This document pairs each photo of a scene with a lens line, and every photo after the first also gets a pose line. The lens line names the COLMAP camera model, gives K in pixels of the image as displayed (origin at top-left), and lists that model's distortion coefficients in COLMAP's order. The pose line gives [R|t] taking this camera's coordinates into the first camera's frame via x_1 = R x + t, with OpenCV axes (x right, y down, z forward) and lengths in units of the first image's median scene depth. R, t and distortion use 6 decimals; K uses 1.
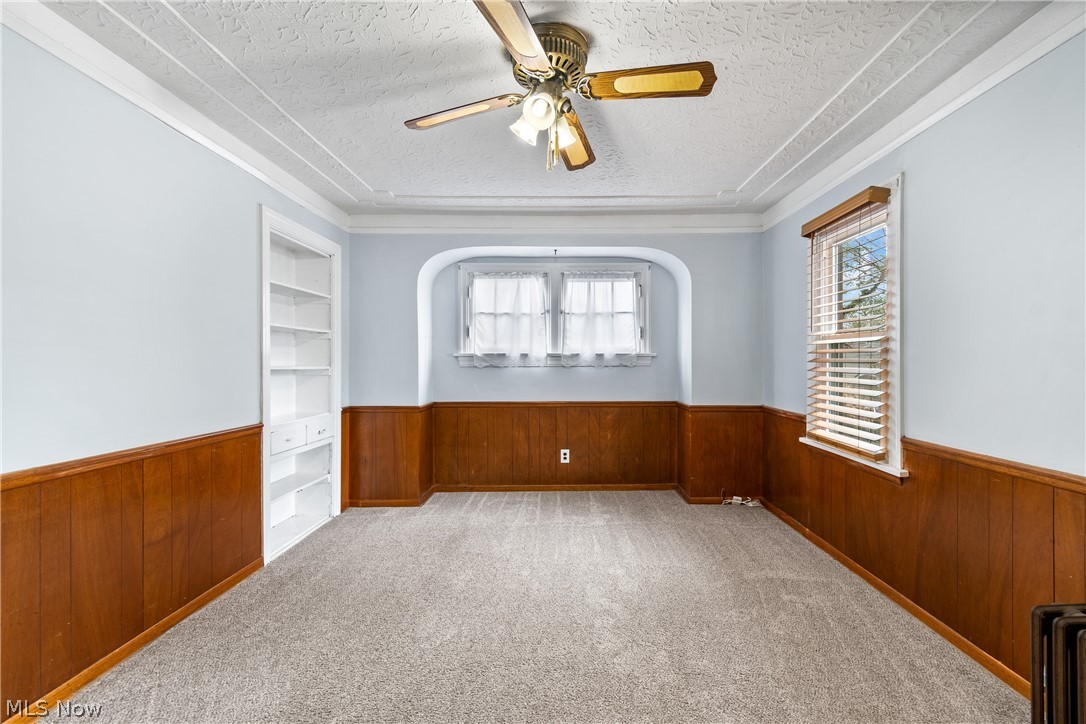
lens RADIAL K [[492.3, 0, 571.8], [0, 492.3, 358.7], [0, 0, 1]] dist [-0.001555, -0.002172]
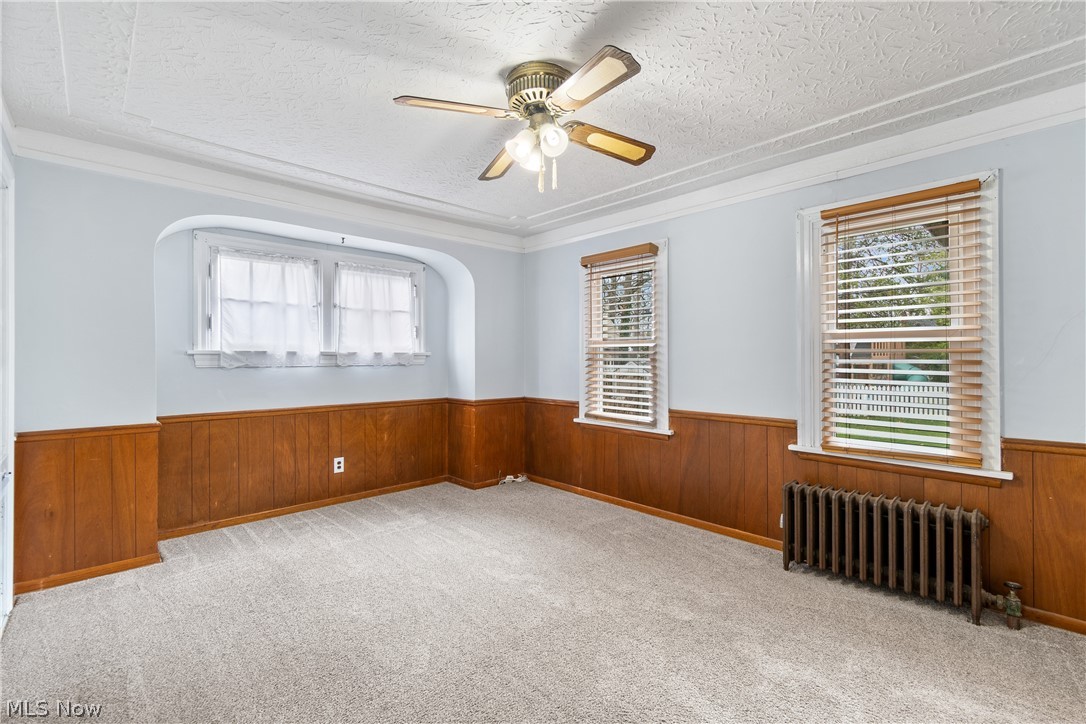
lens RADIAL K [[492.3, 0, 544.4], [0, 492.3, 354.0], [0, 0, 1]] dist [-0.001555, -0.002172]
pose [[0.722313, 0.007598, 0.691525, -0.421046], [-0.002425, 0.999961, -0.008454, 0.000055], [-0.691563, 0.004430, 0.722303, 0.094528]]
